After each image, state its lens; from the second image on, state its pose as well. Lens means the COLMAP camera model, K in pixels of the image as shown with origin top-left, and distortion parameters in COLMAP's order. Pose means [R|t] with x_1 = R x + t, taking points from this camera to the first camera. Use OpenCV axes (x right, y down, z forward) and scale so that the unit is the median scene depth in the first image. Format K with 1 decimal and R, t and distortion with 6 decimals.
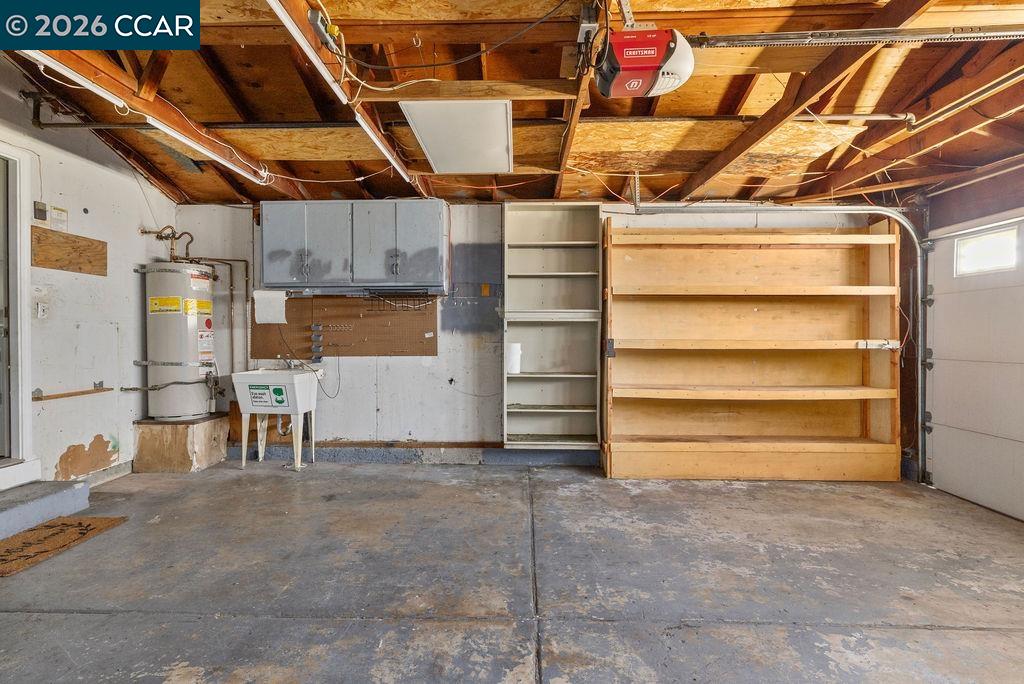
lens RADIAL K [[487.5, 0, 515.1], [0, 487.5, 337.9], [0, 0, 1]] dist [-0.000820, 0.000016]
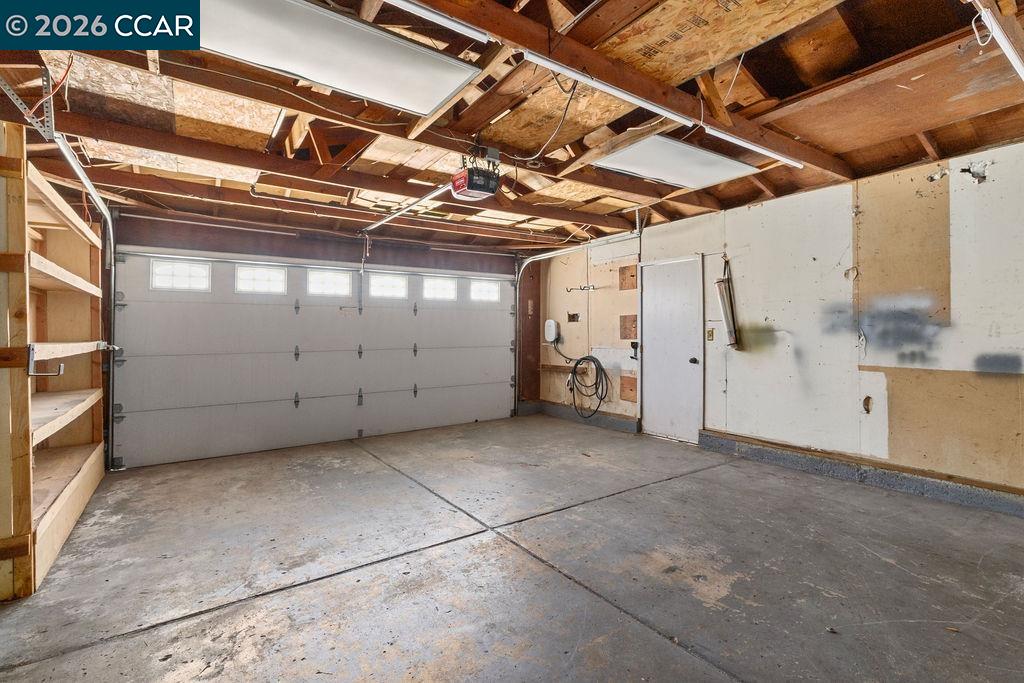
lens RADIAL K [[458.1, 0, 518.7], [0, 458.1, 336.2], [0, 0, 1]] dist [0.003619, 0.004241]
pose [[-0.560900, -0.004527, 0.827872, -0.601305], [0.007777, 0.999912, 0.010737, -0.010956], [-0.827847, 0.012461, -0.560815, 0.892151]]
